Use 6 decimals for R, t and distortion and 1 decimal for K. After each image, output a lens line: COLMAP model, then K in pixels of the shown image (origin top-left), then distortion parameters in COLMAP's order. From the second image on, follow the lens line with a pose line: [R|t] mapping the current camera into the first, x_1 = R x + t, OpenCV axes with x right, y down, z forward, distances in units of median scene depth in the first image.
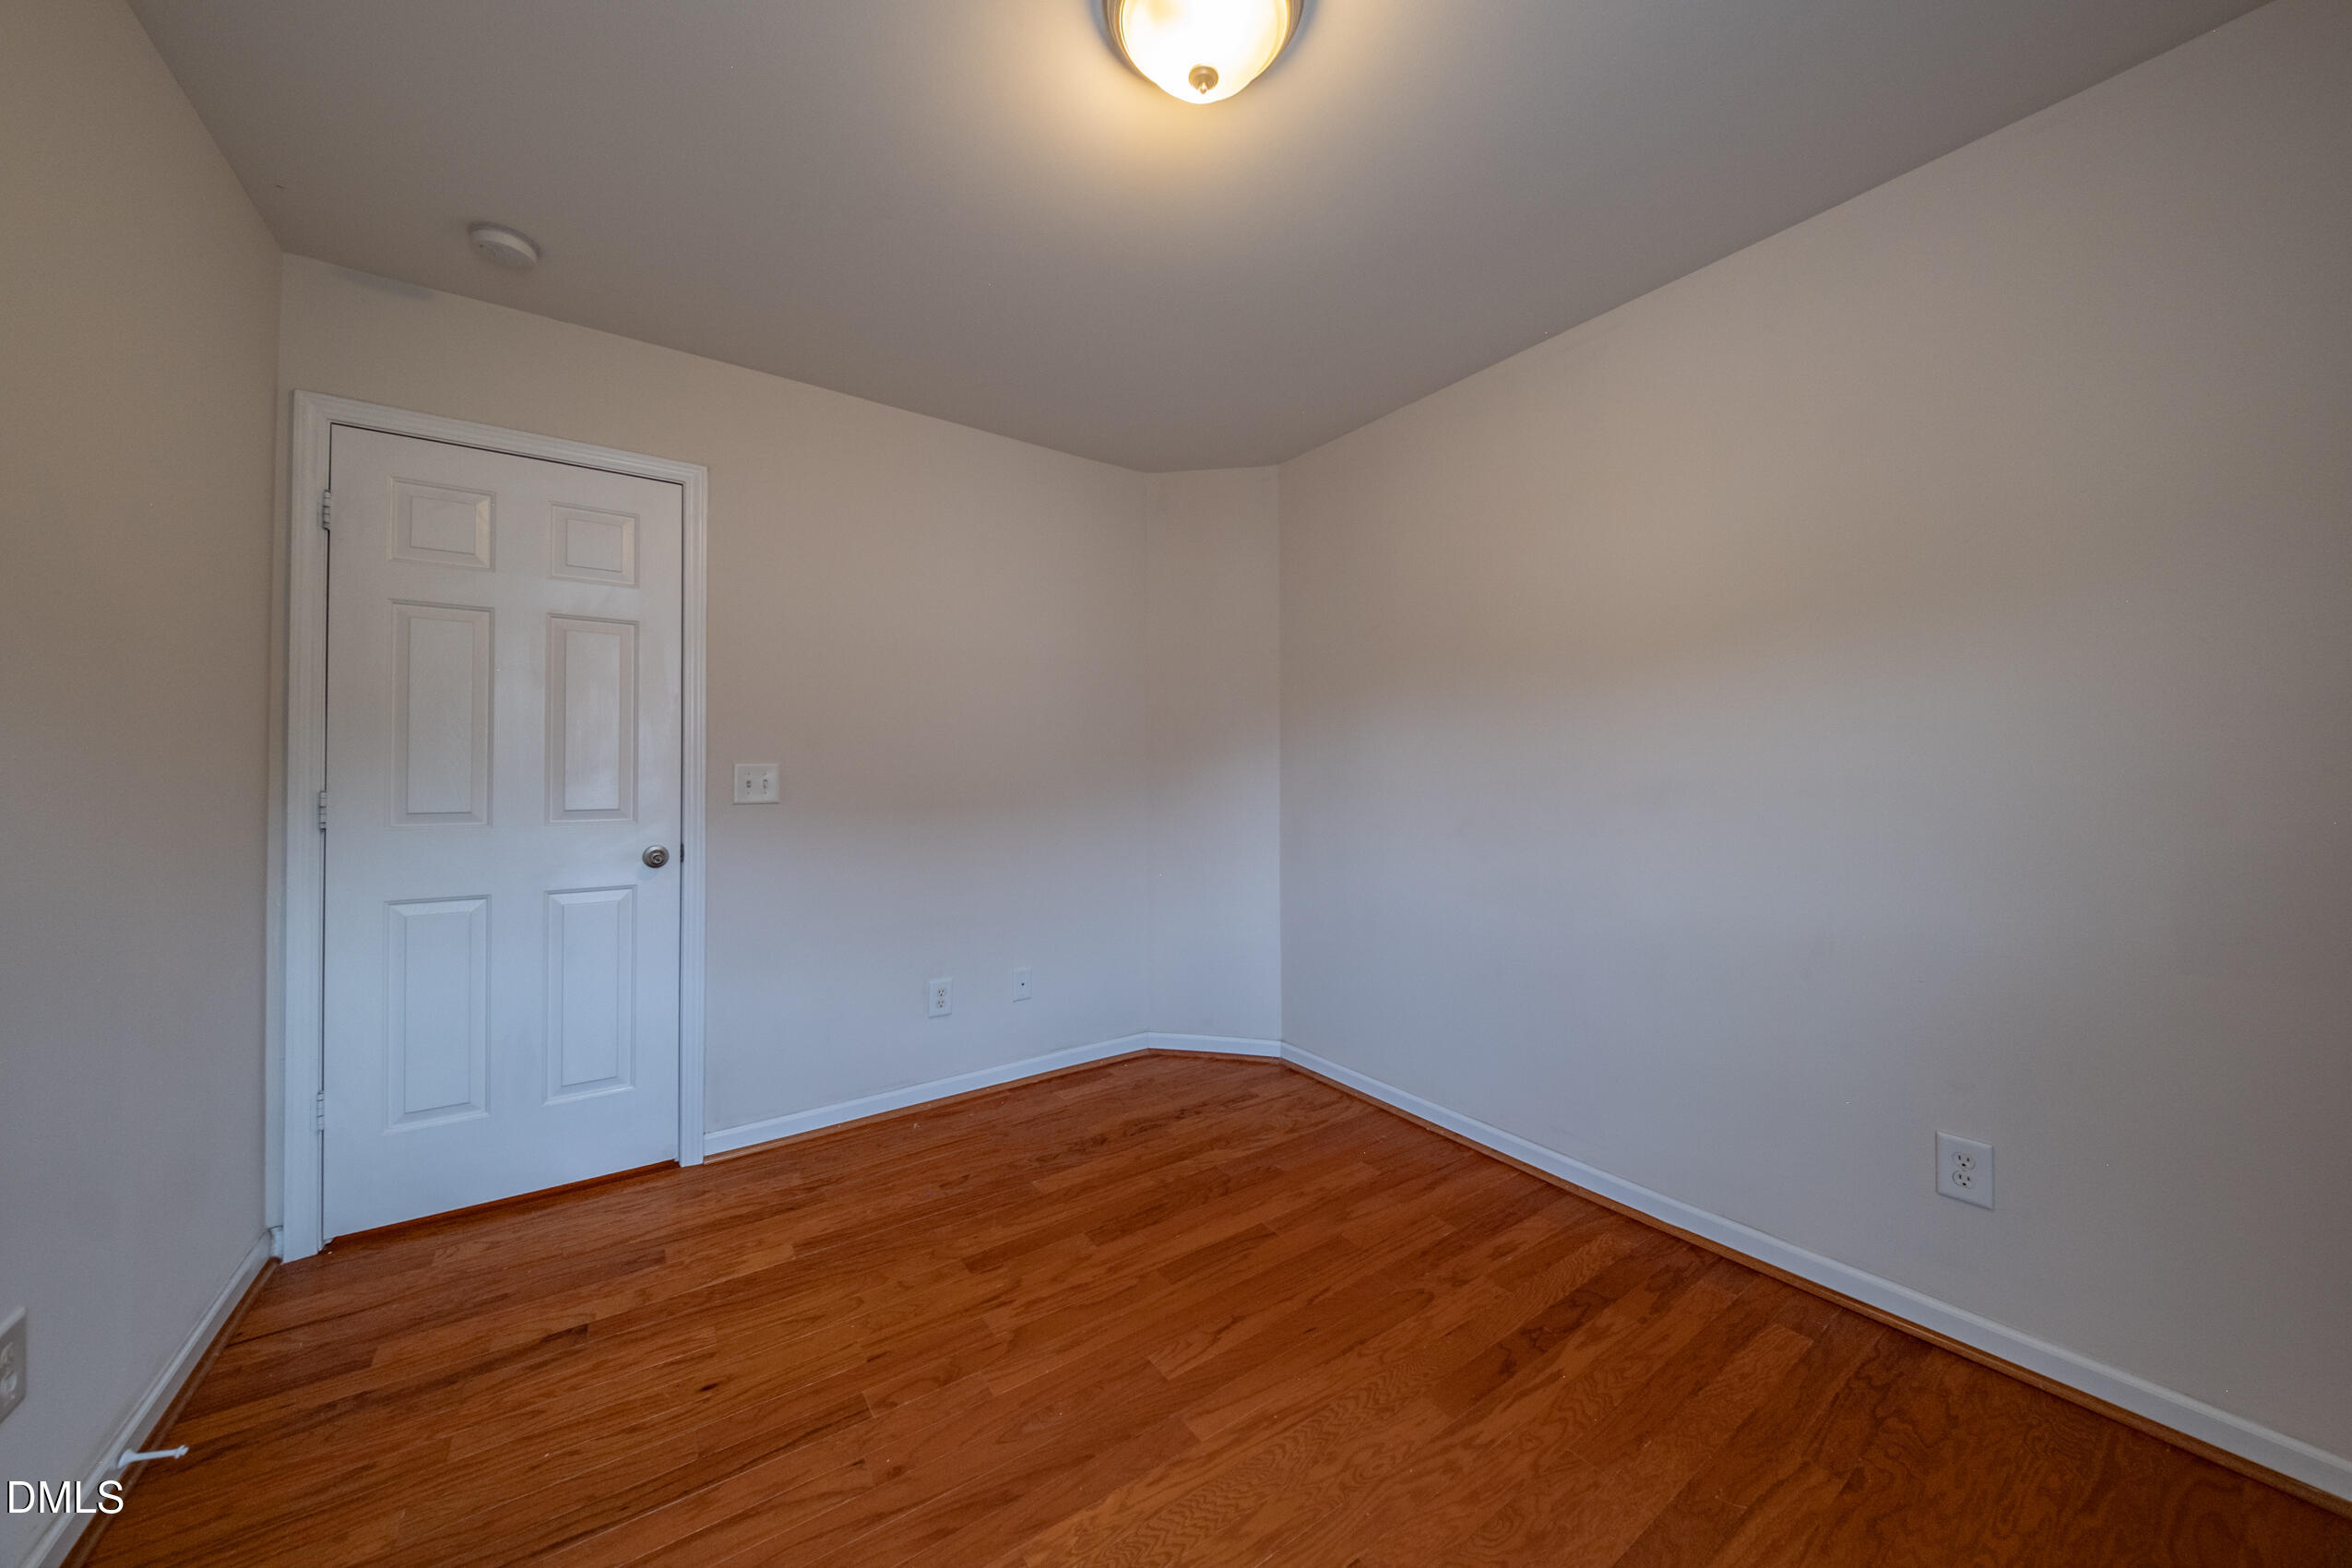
lens RADIAL K [[802.2, 0, 1168.2], [0, 802.2, 764.3], [0, 0, 1]] dist [0.027126, -0.020808]
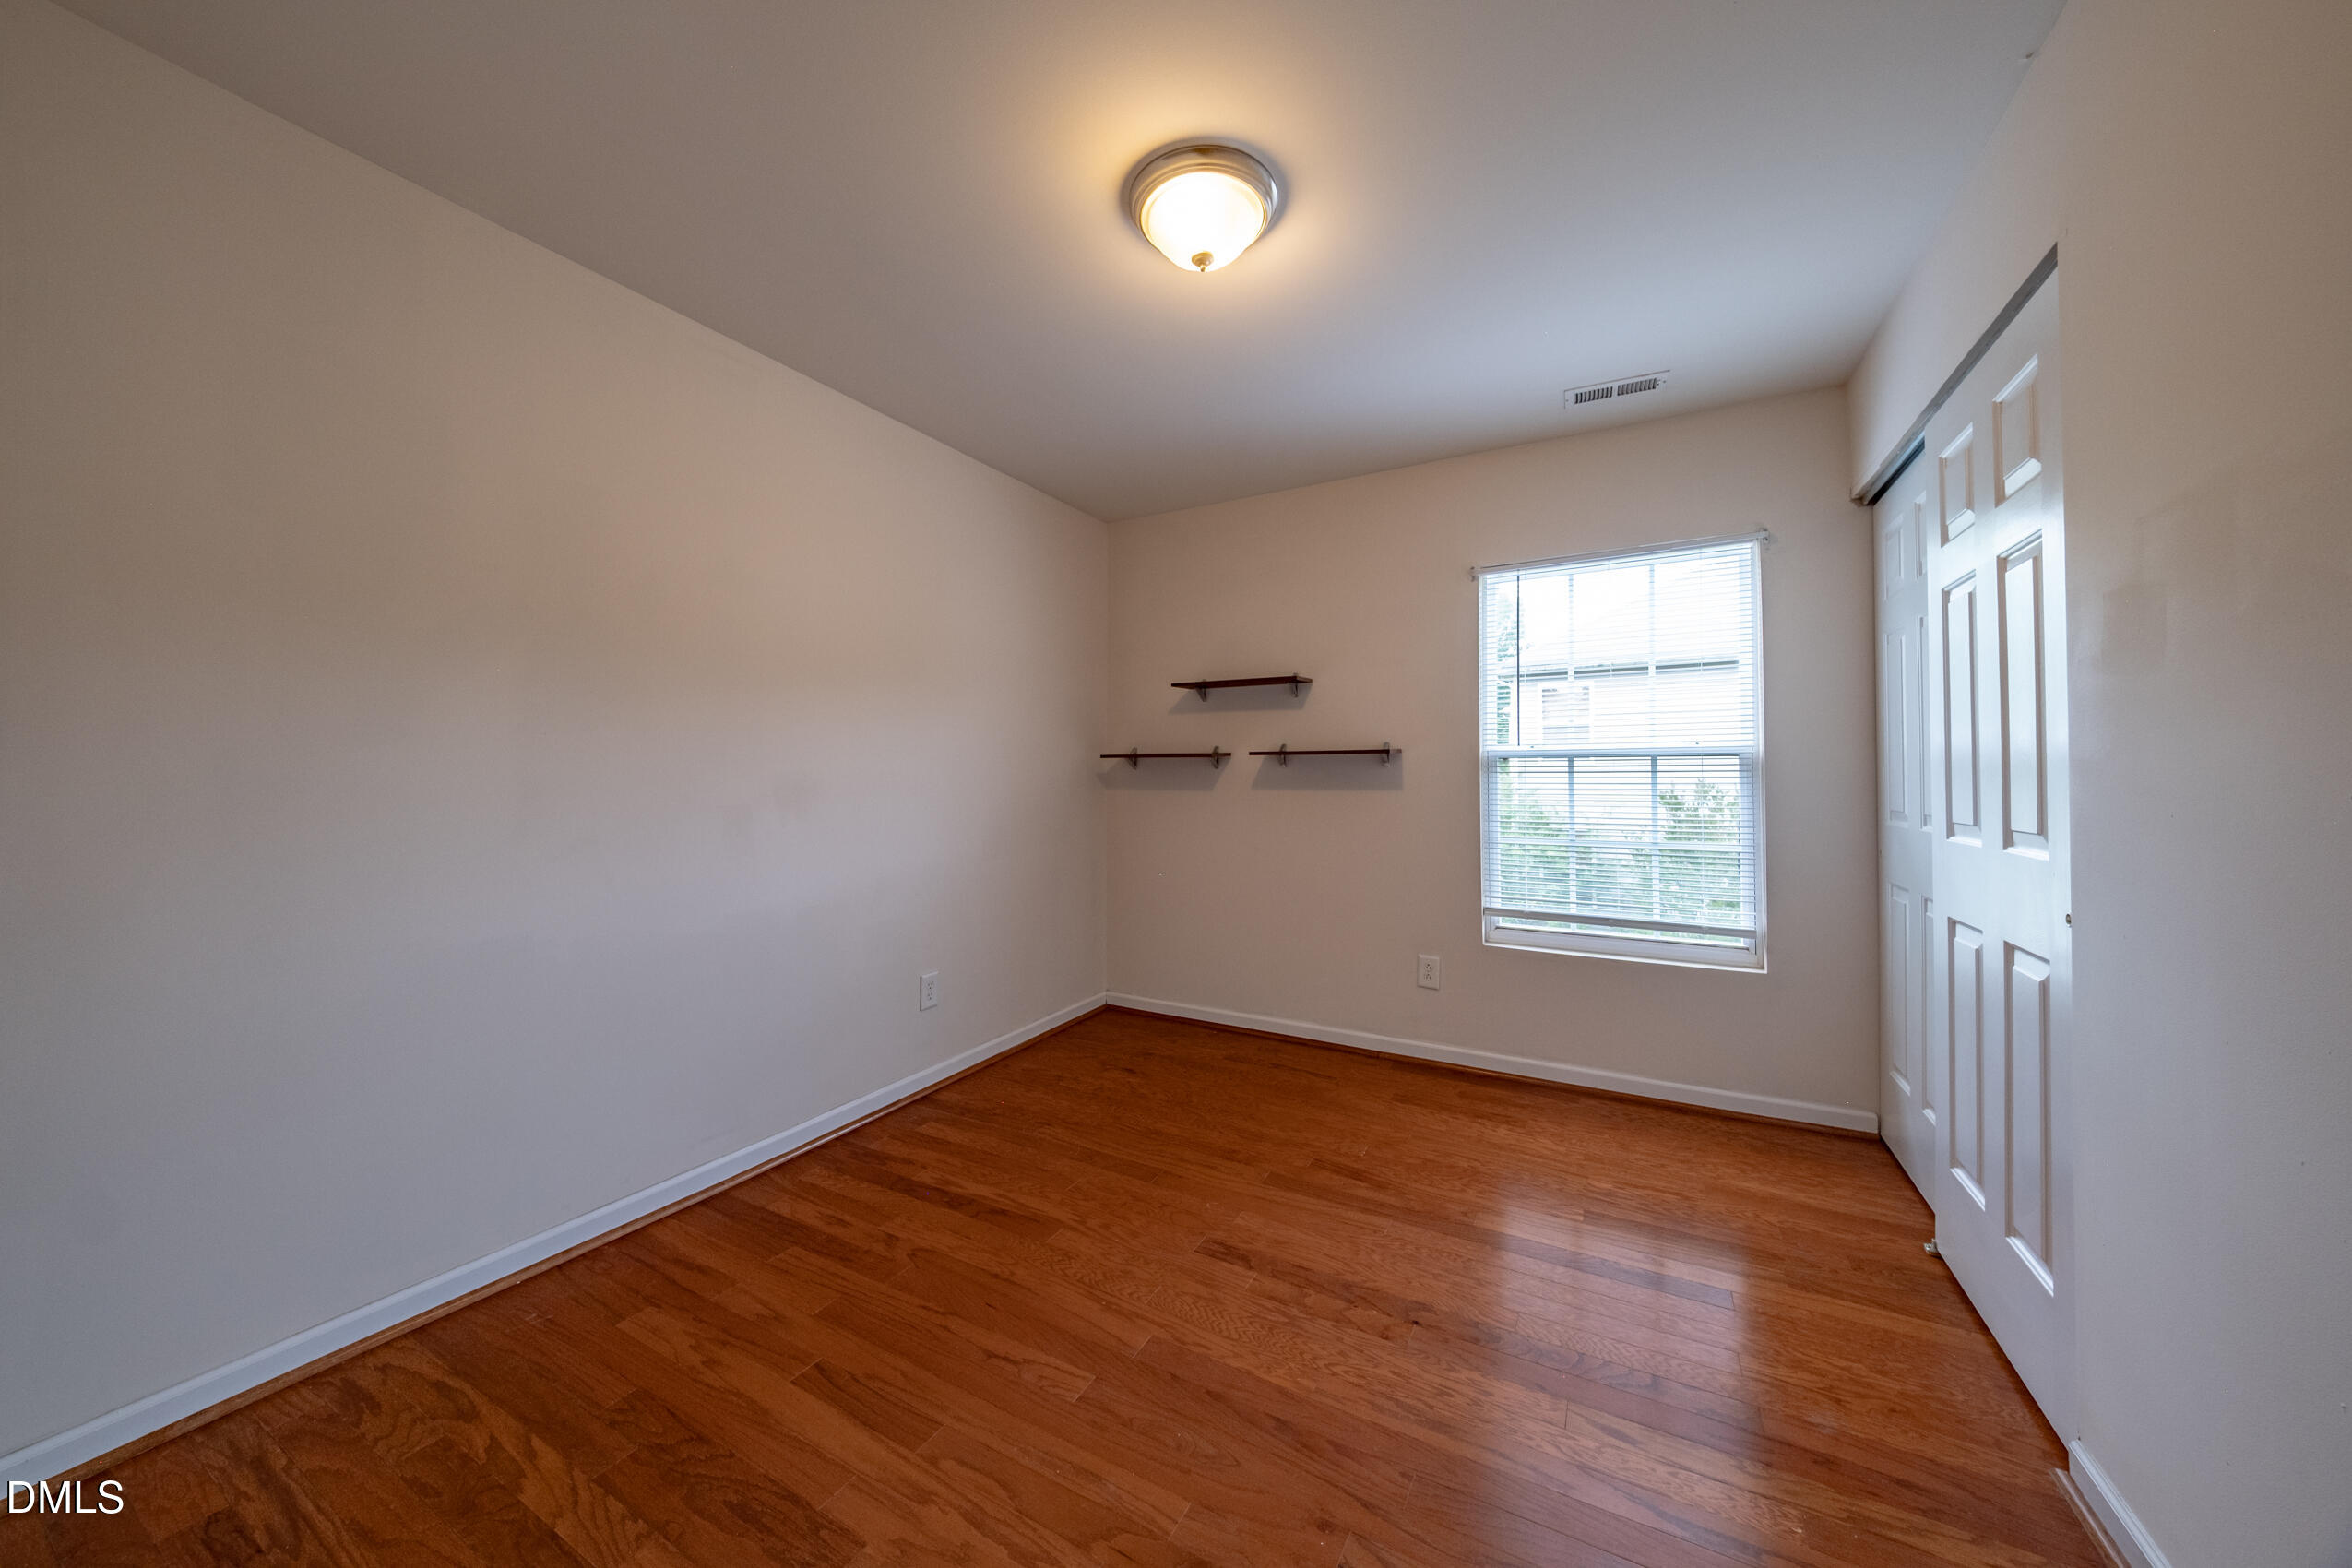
lens RADIAL K [[802.2, 0, 1168.2], [0, 802.2, 764.3], [0, 0, 1]] dist [0.027126, -0.020808]
pose [[-0.430134, 0.009455, 0.902715, -0.832789], [-0.009131, 0.999848, -0.014823, 0.005912], [-0.902719, -0.014619, -0.429983, 1.182217]]
